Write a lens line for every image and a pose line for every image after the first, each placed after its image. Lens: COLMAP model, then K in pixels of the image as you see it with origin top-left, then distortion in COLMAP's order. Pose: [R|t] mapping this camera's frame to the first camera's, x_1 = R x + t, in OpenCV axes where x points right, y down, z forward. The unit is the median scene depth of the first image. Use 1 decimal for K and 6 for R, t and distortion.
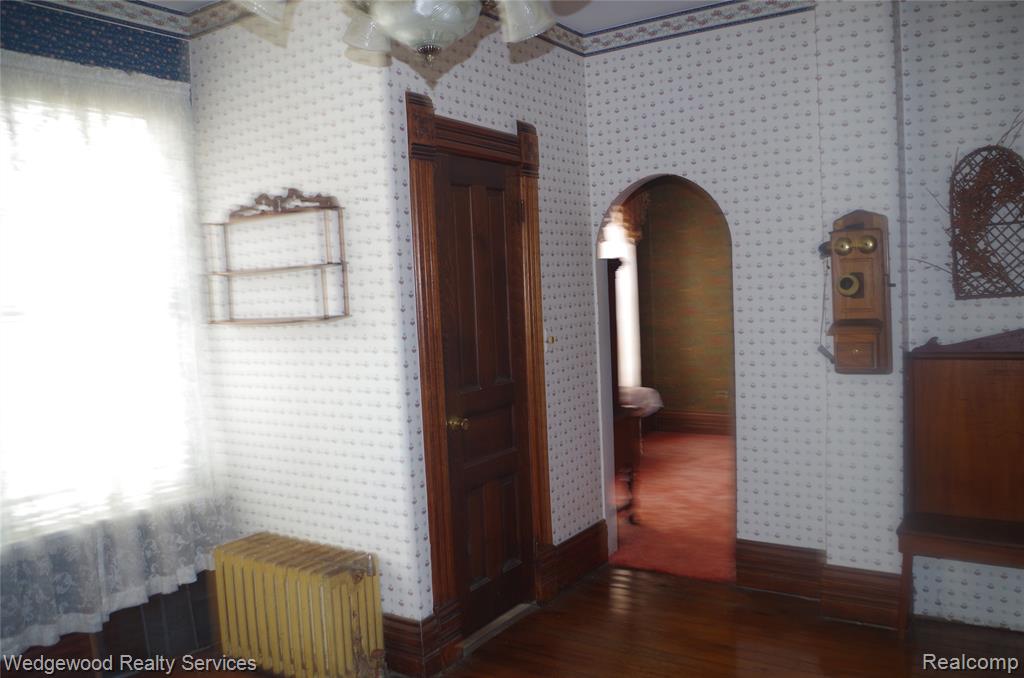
lens RADIAL K [[797.1, 0, 507.6], [0, 797.1, 342.2], [0, 0, 1]] dist [-0.089068, 0.037893]
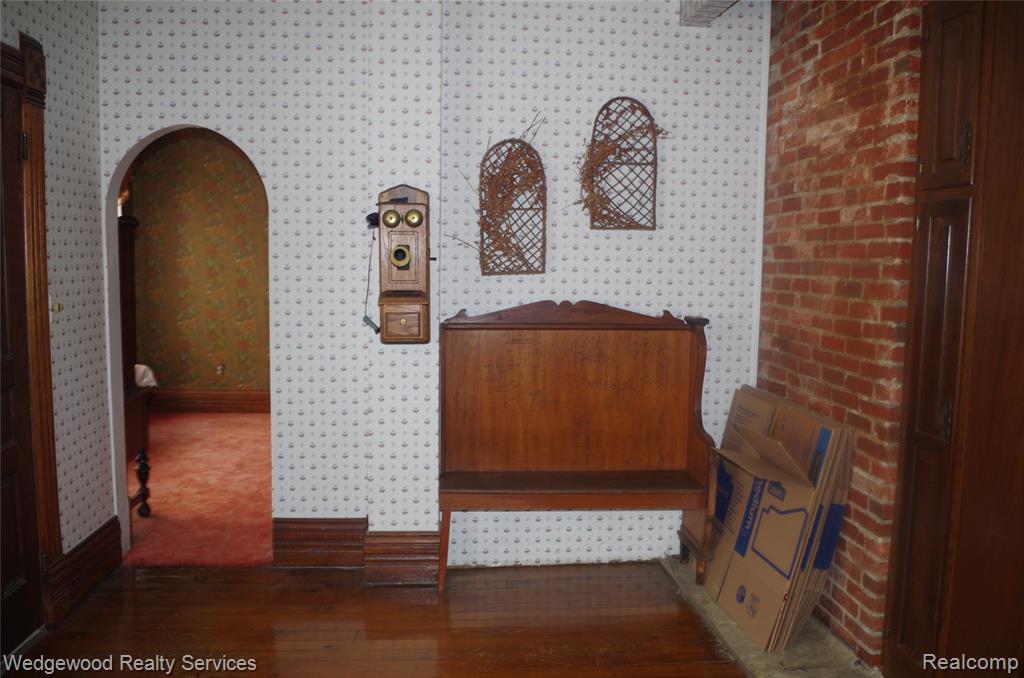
lens RADIAL K [[797.1, 0, 514.6], [0, 797.1, 338.5], [0, 0, 1]] dist [-0.089068, 0.037893]
pose [[0.784548, -0.008495, 0.620011, -0.077523], [-0.007420, 0.999706, 0.023087, 0.007457], [-0.620024, -0.022714, 0.784254, 0.078190]]
